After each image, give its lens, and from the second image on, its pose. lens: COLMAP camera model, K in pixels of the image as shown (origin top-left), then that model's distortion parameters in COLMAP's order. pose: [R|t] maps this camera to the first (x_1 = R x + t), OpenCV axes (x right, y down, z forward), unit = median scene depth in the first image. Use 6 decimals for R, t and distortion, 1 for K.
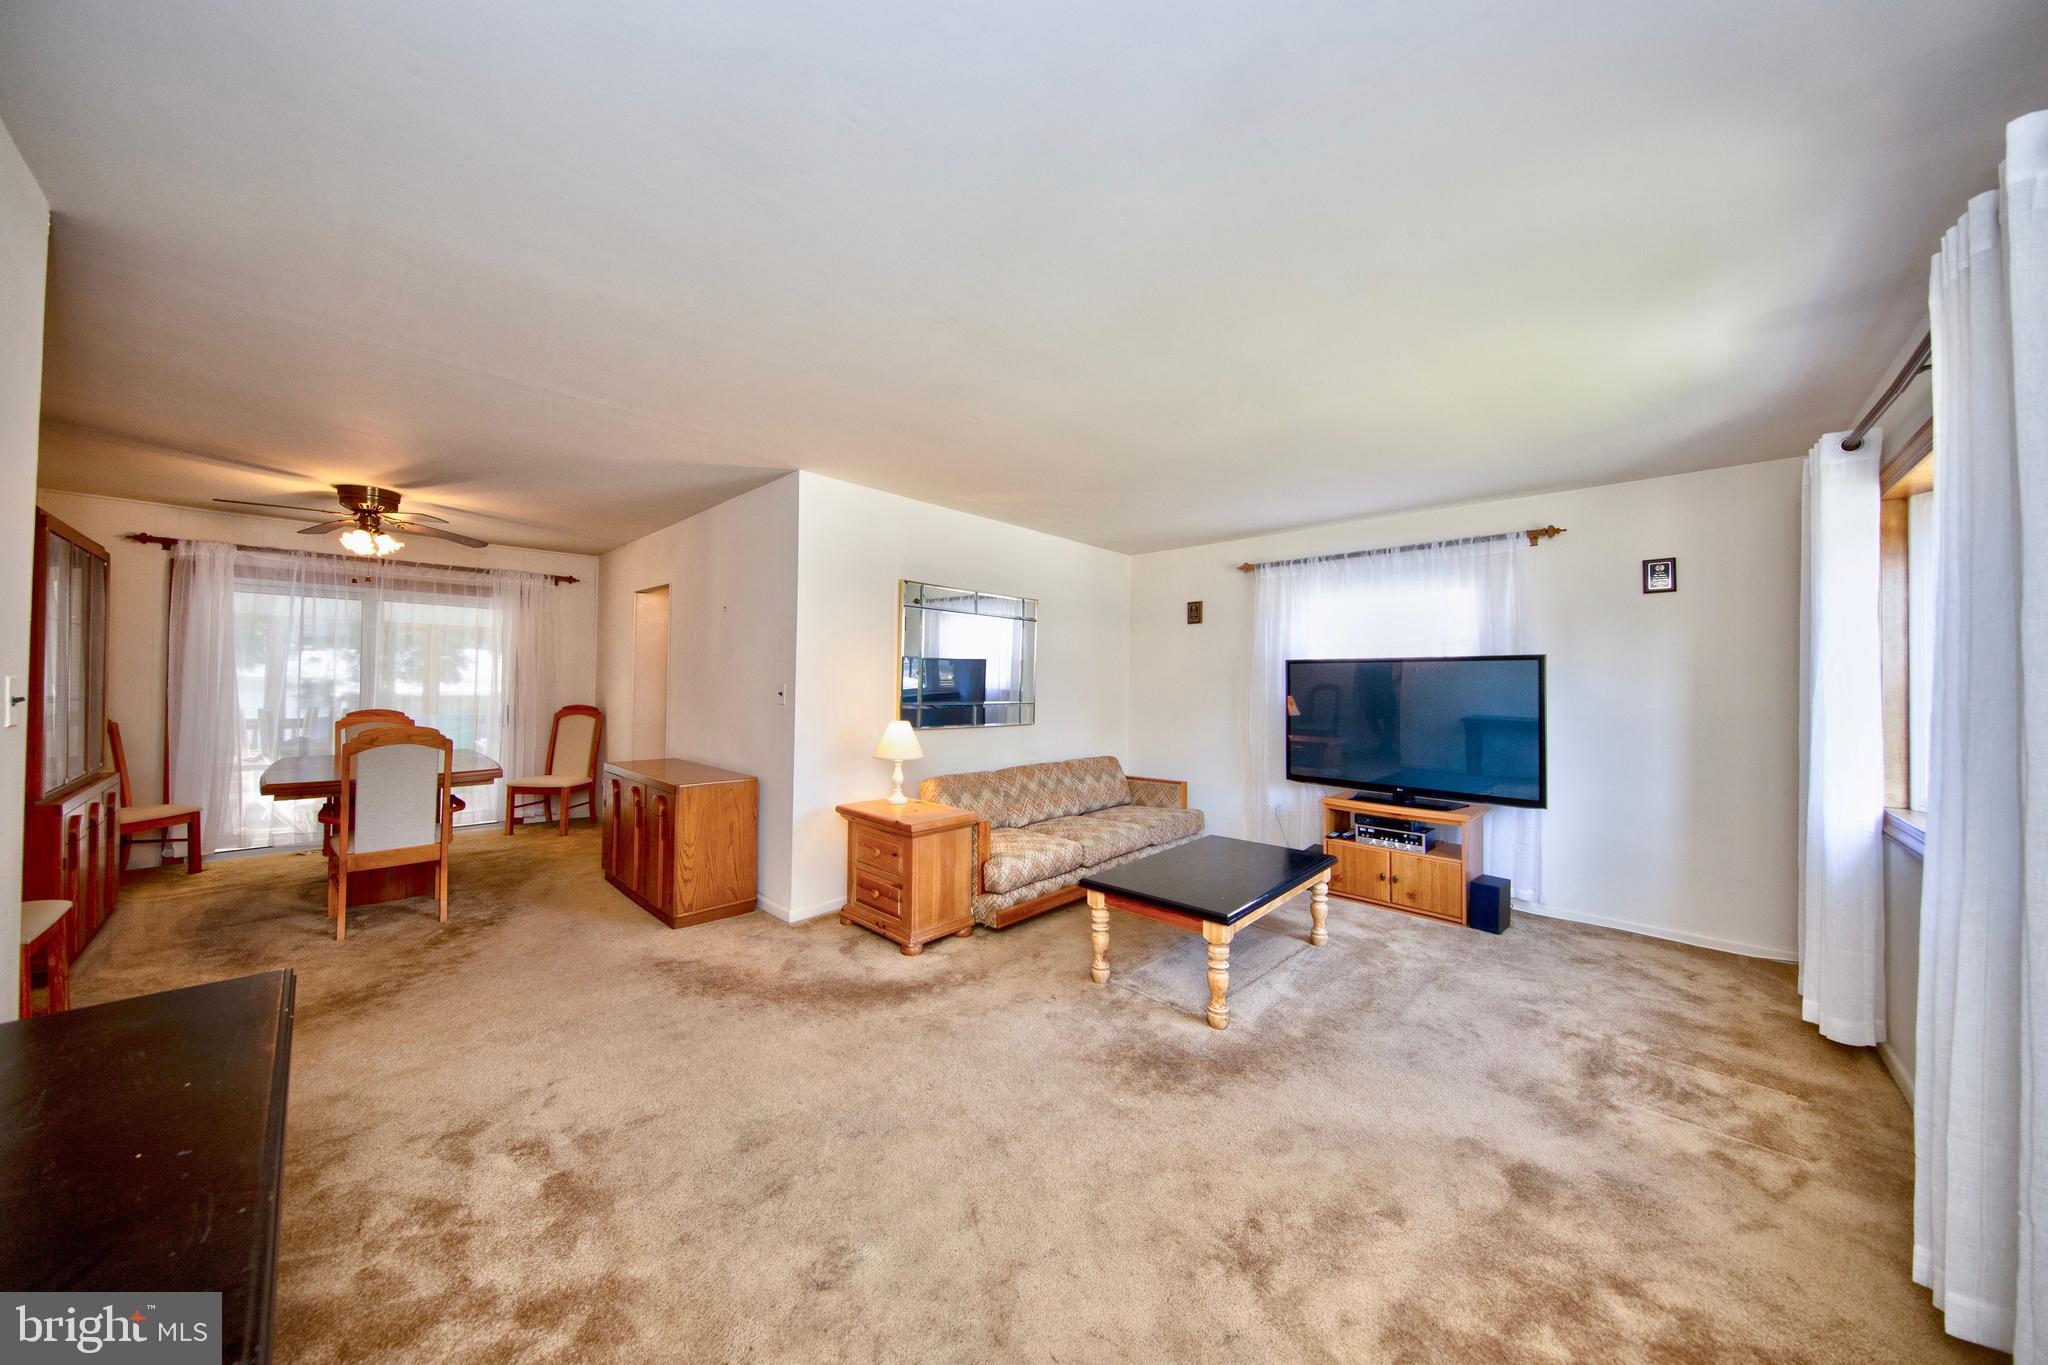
lens RADIAL K [[686.6, 0, 1025.8], [0, 686.6, 674.7], [0, 0, 1]] dist [0.000479, -0.000589]
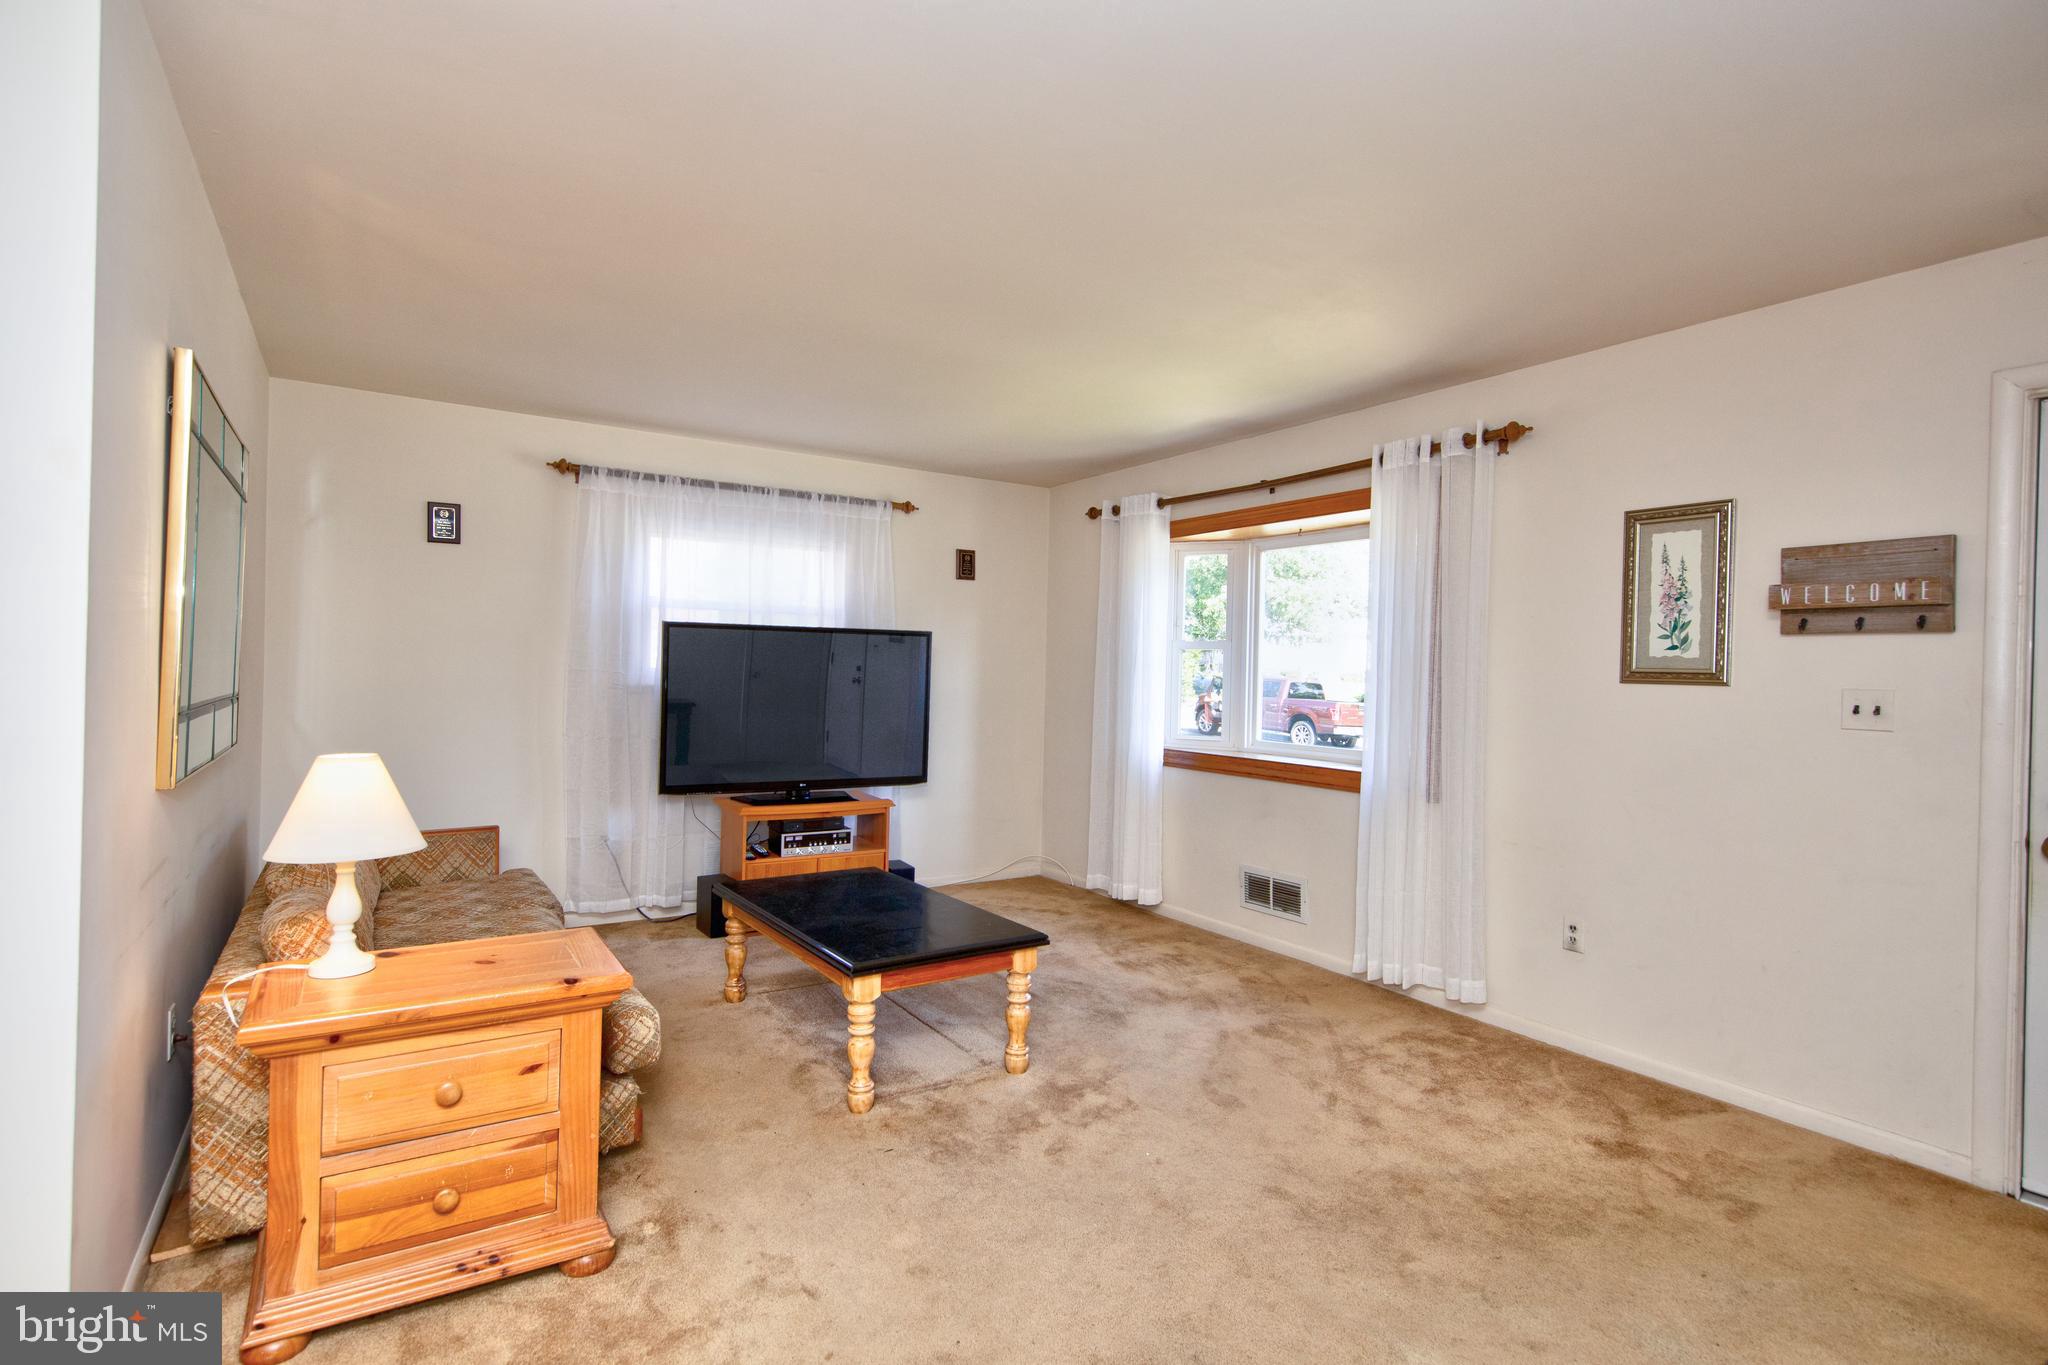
lens RADIAL K [[986.0, 0, 1019.0], [0, 986.0, 678.6], [0, 0, 1]] dist [0.000058, 0.000134]
pose [[0.228048, -0.009520, 0.973603, -0.561224], [-0.029865, 0.999413, 0.016768, 0.010597], [-0.973192, -0.032901, 0.227630, 0.477568]]
